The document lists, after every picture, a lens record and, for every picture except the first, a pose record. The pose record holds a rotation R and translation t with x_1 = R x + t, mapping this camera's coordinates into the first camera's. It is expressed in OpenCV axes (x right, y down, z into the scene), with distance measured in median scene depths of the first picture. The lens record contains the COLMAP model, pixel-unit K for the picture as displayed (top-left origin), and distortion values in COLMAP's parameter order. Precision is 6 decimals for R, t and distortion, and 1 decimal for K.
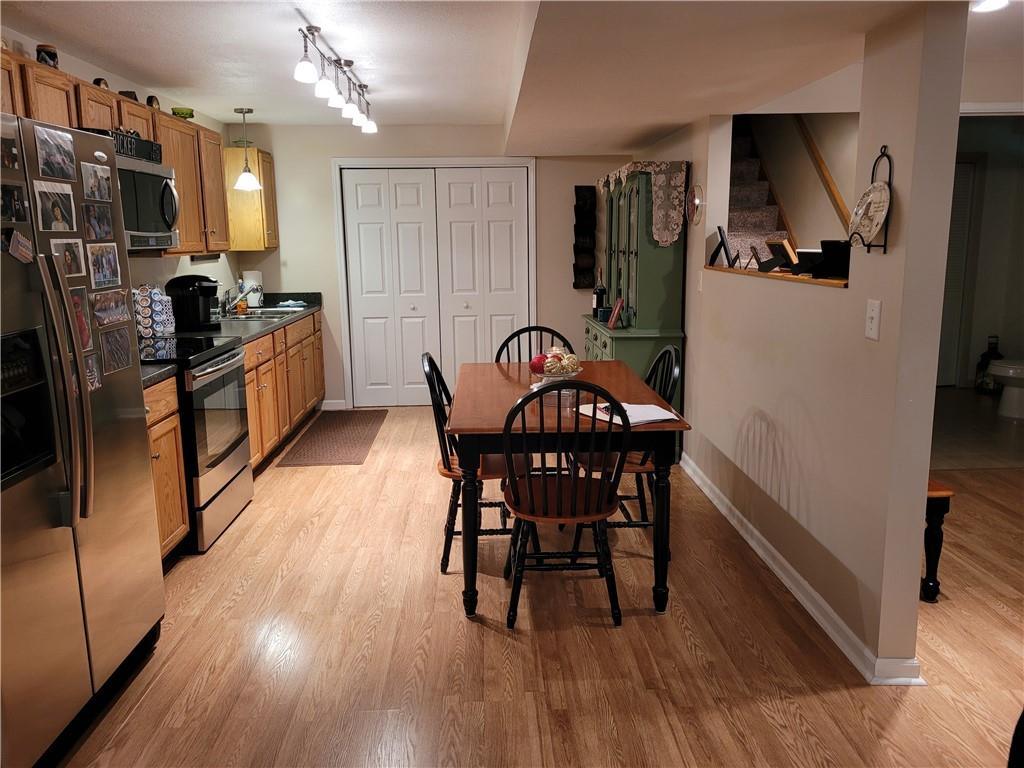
lens RADIAL K [[777.3, 0, 511.7], [0, 777.3, 382.2], [0, 0, 1]] dist [0.055232, -0.033227]
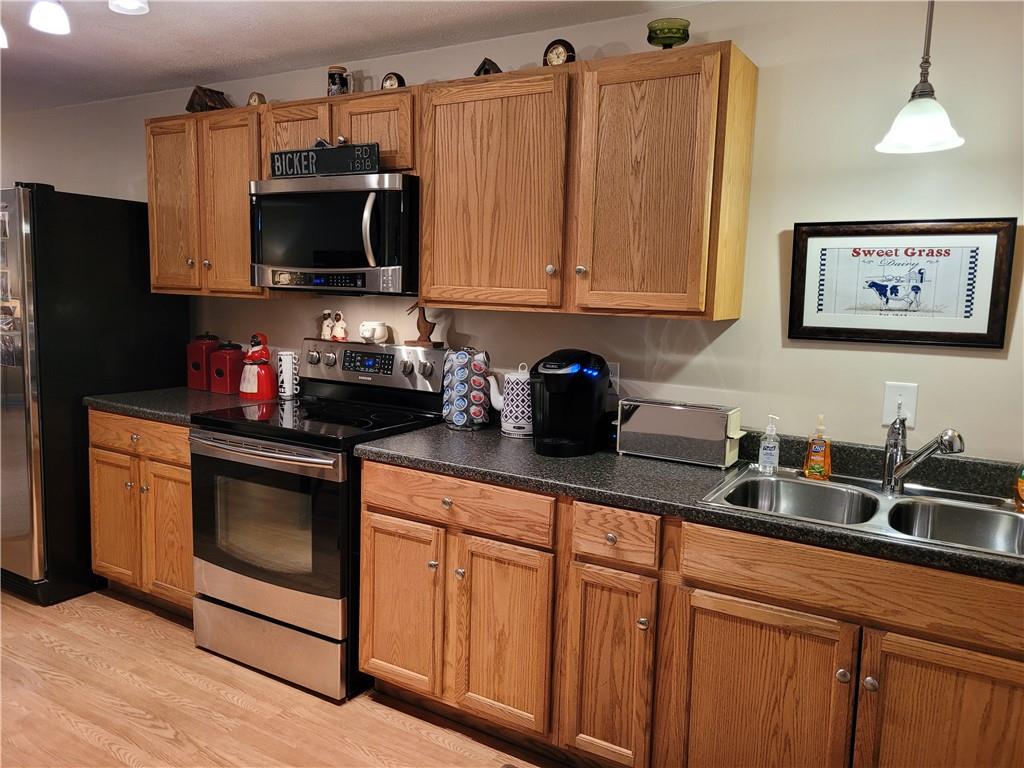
lens RADIAL K [[777.3, 0, 511.6], [0, 777.3, 383.2], [0, 0, 1]] dist [0.055232, -0.033227]
pose [[-0.561381, 0.098679, -0.821653, 0.079434], [-0.171239, 0.957526, 0.231993, -0.290053], [0.809647, 0.270935, -0.520639, 1.553244]]
